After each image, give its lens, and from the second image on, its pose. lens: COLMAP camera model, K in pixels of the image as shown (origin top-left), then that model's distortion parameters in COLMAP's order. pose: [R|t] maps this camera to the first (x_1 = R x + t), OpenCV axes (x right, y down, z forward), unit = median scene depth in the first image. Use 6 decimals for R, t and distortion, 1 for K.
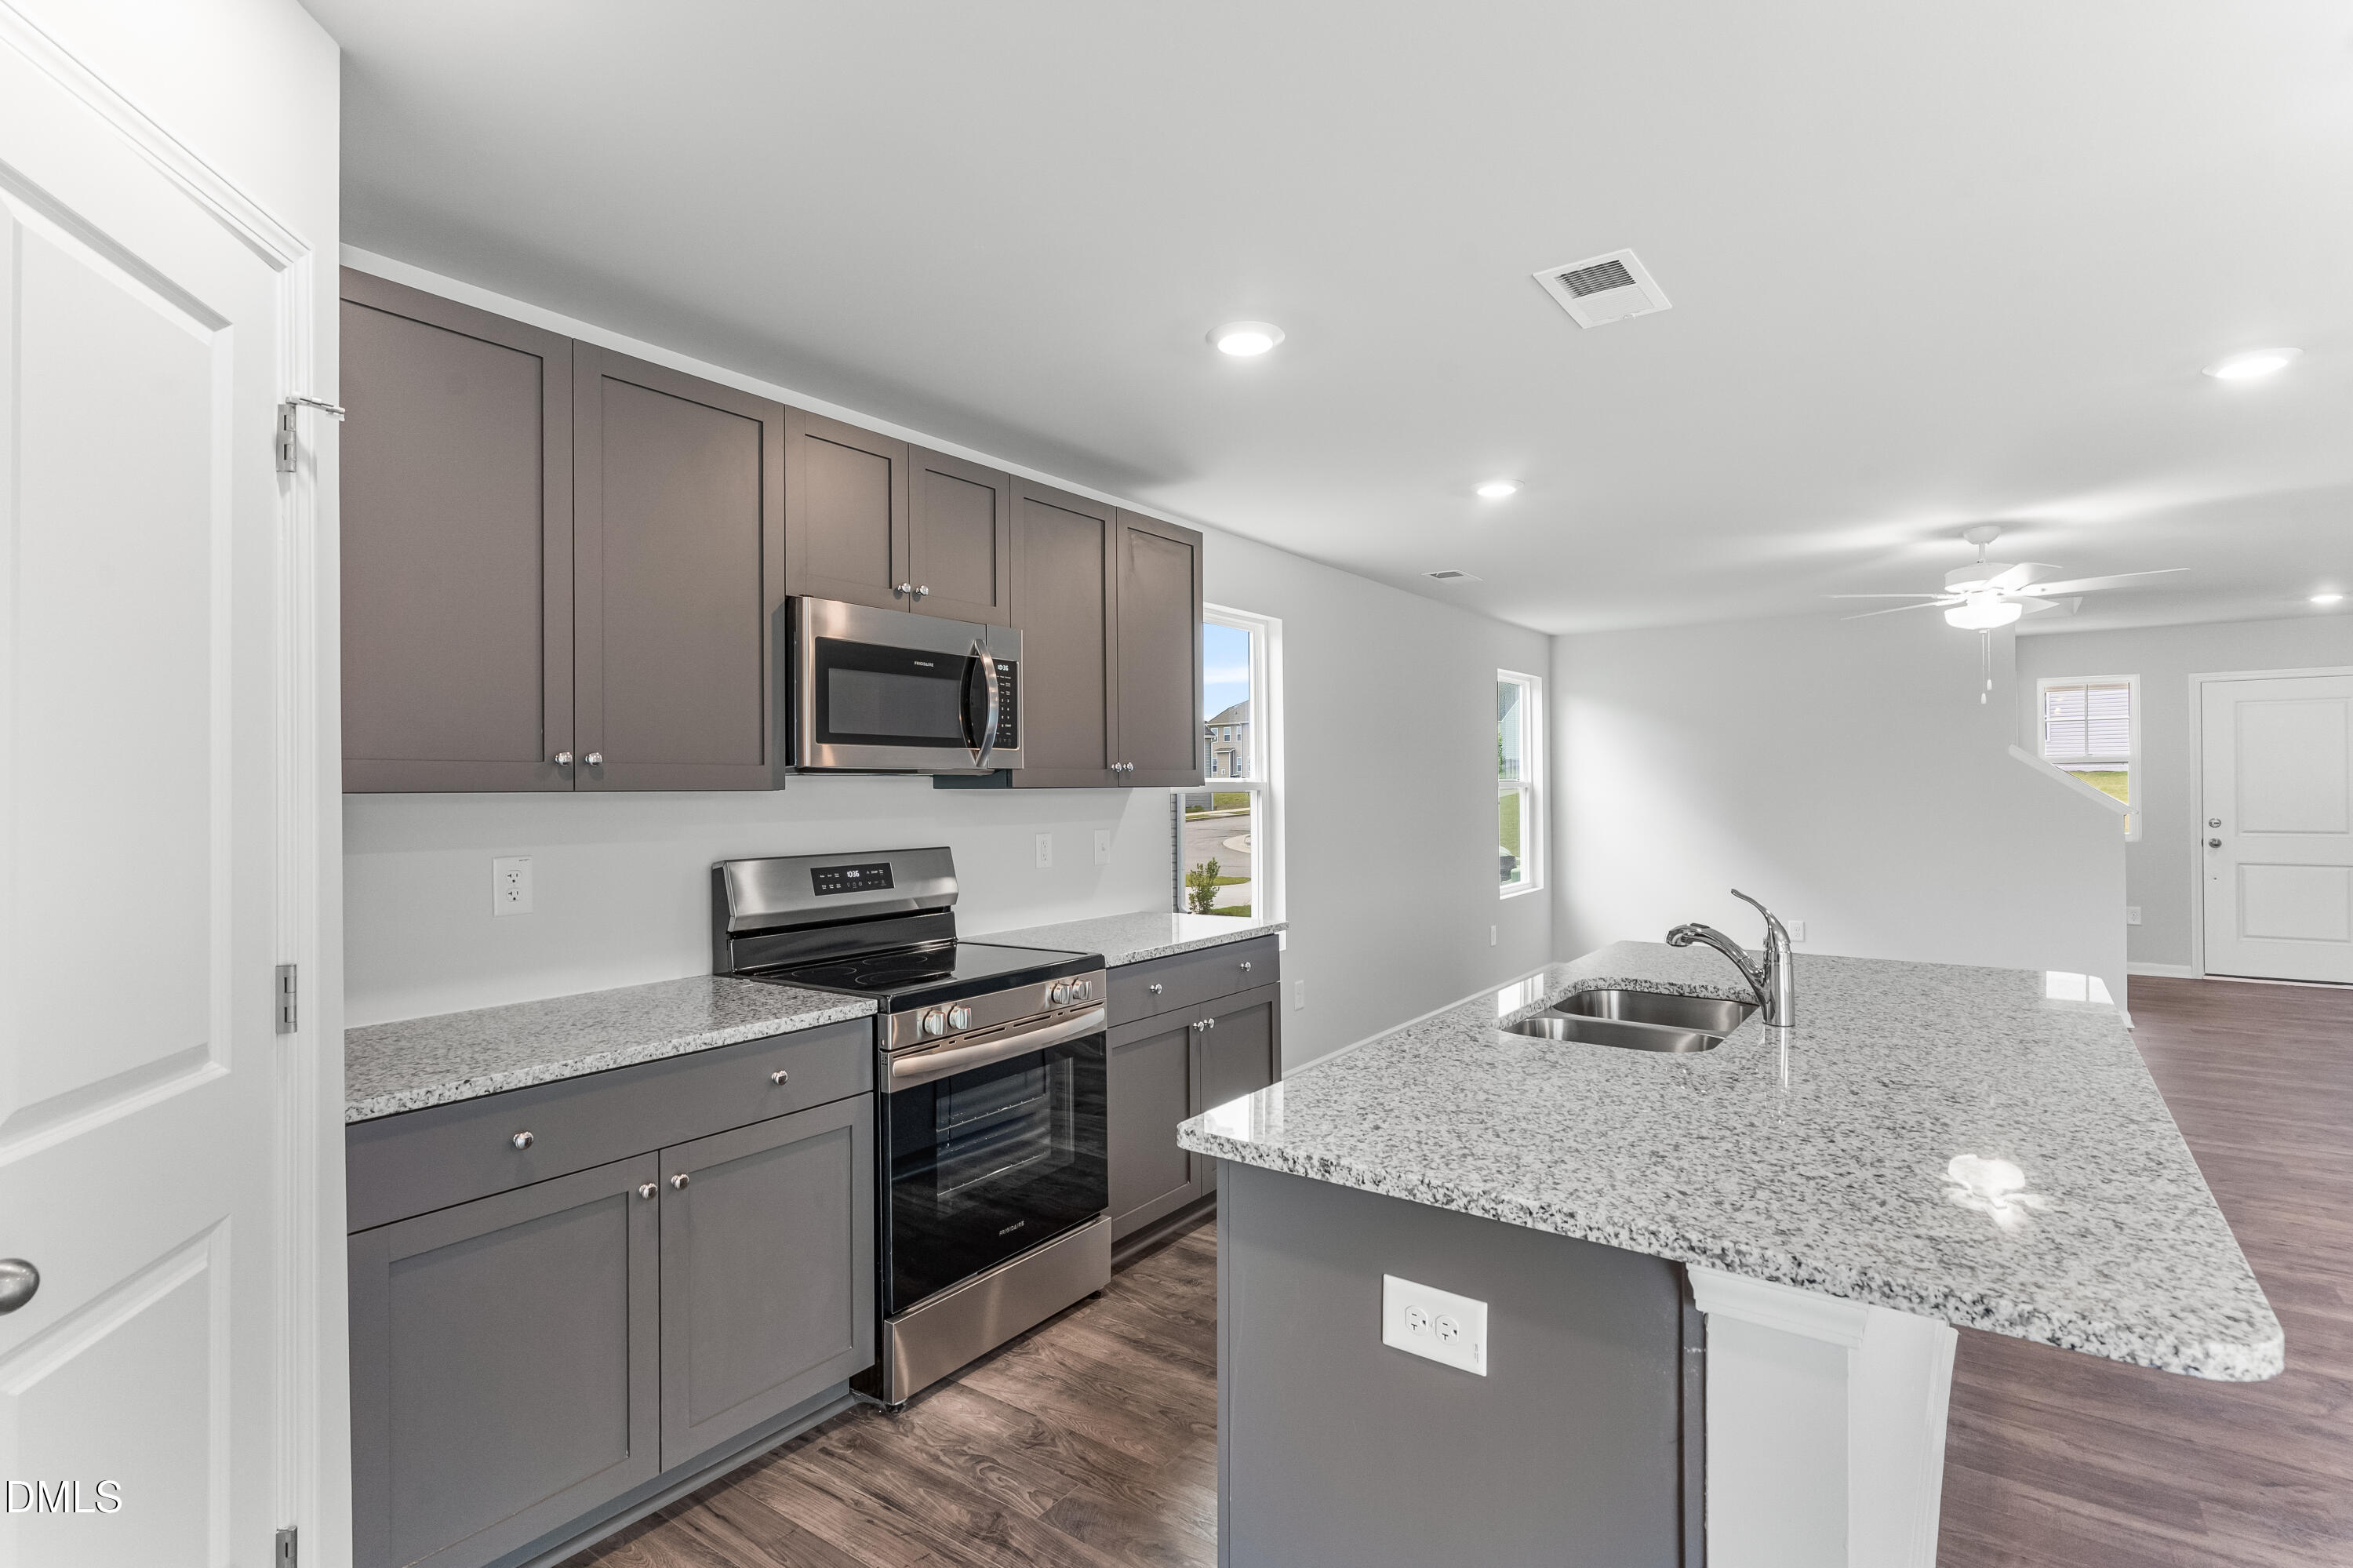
lens RADIAL K [[1145.4, 0, 1165.8], [0, 1145.4, 780.7], [0, 0, 1]] dist [0.002222, -0.000245]
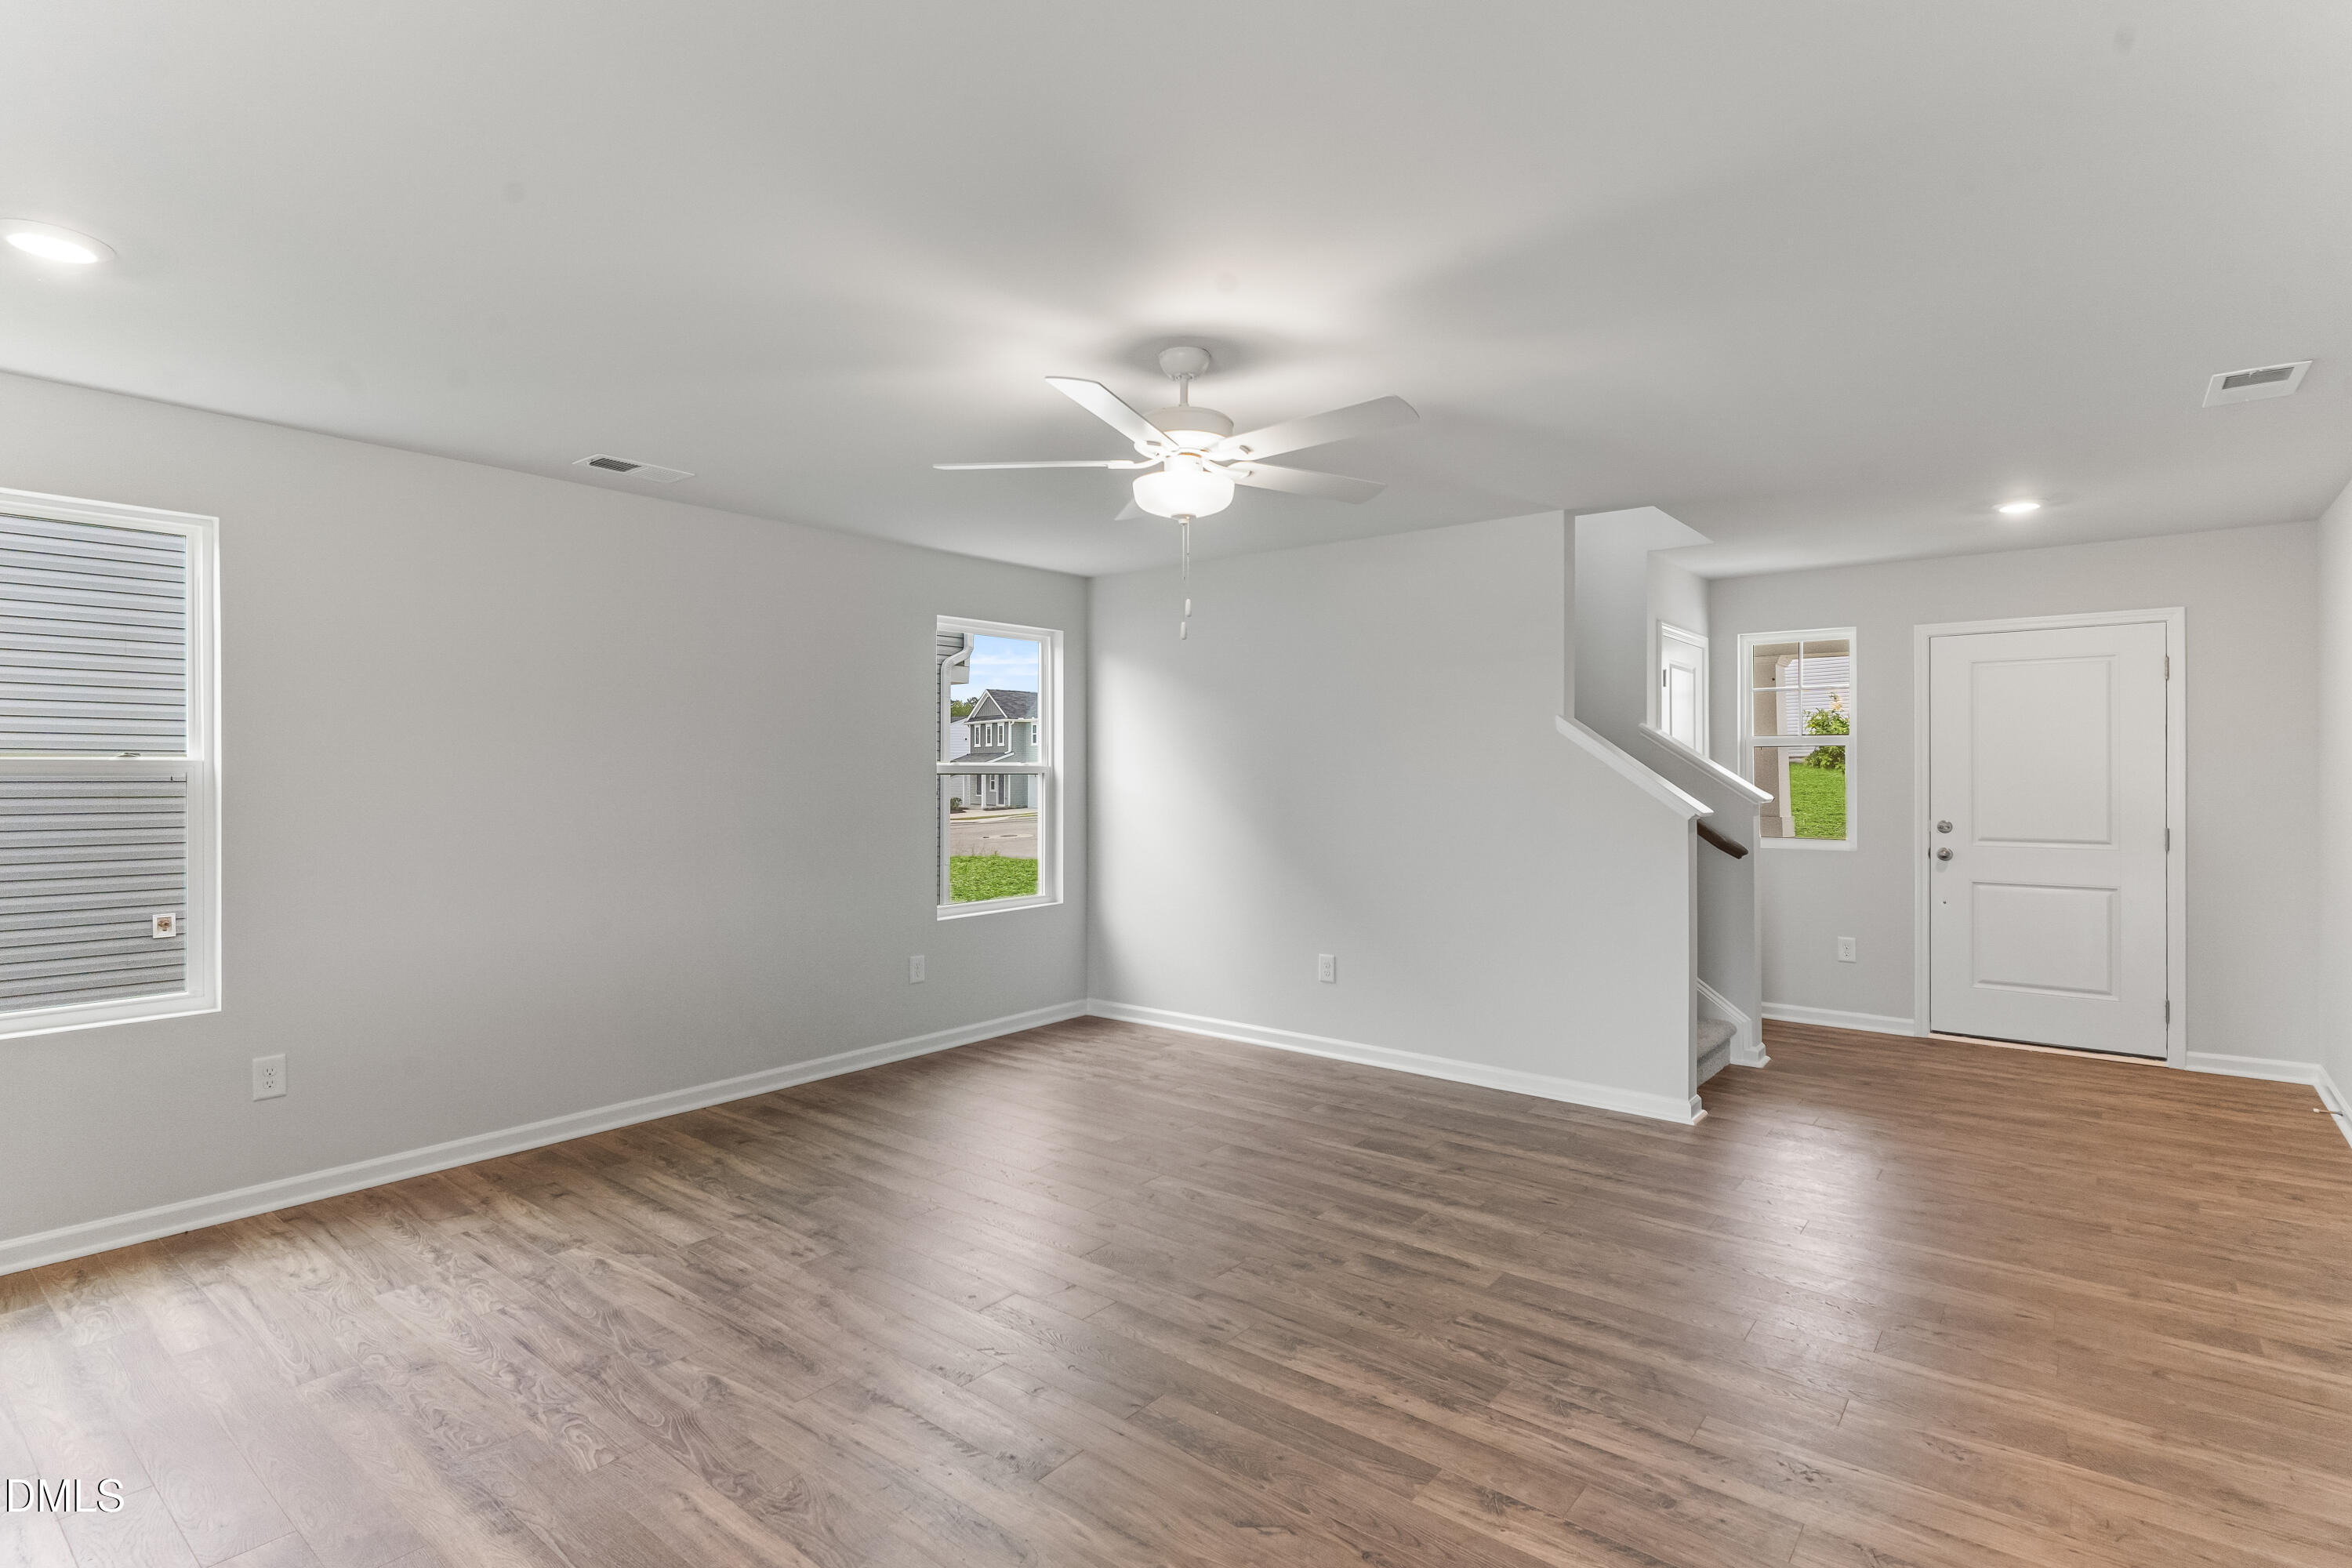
lens RADIAL K [[1144.8, 0, 1165.3], [0, 1144.8, 780.7], [0, 0, 1]] dist [0.002222, -0.000245]
pose [[0.998918, 0.006783, -0.046019, 0.501002], [-0.006213, 0.999902, 0.012524, 0.000862], [0.046099, -0.012225, 0.998862, 0.268867]]
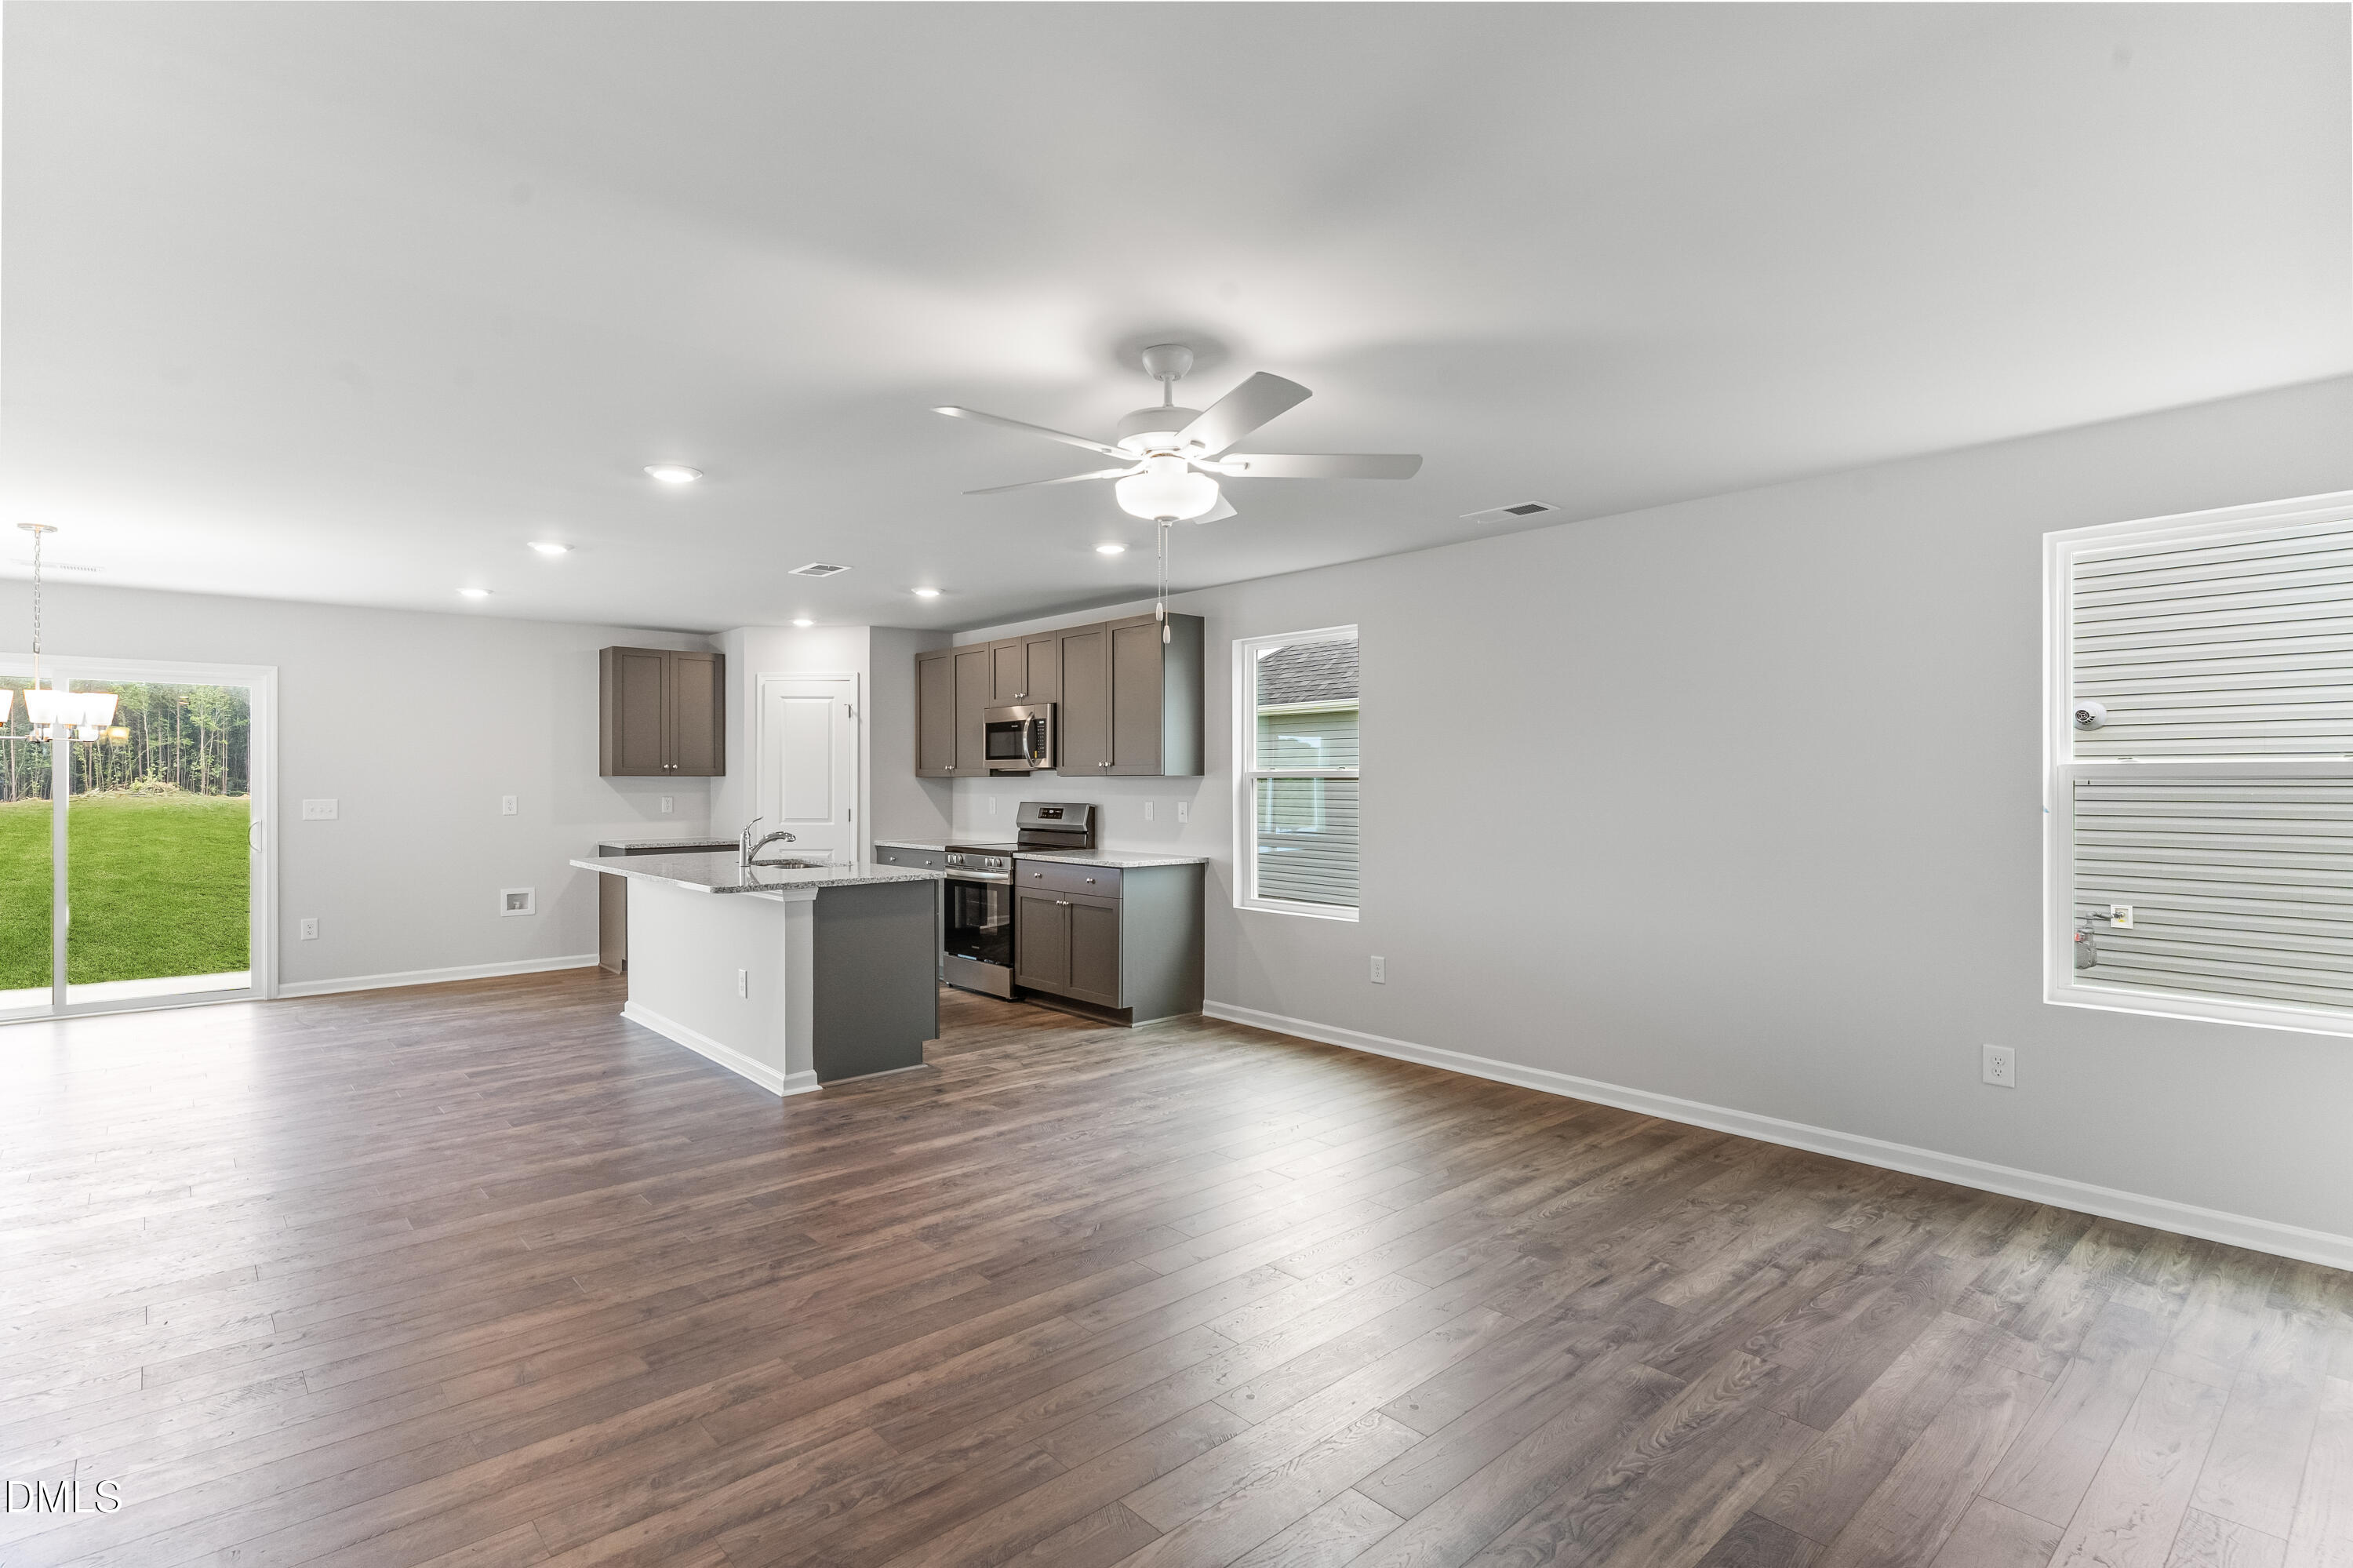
lens RADIAL K [[1145.4, 0, 1165.8], [0, 1145.4, 780.7], [0, 0, 1]] dist [0.002222, -0.000245]
pose [[-0.210609, 0.007828, -0.977539, 0.881321], [0.009658, 0.999936, 0.005927, 0.002111], [0.977523, -0.008192, -0.210671, 0.758902]]
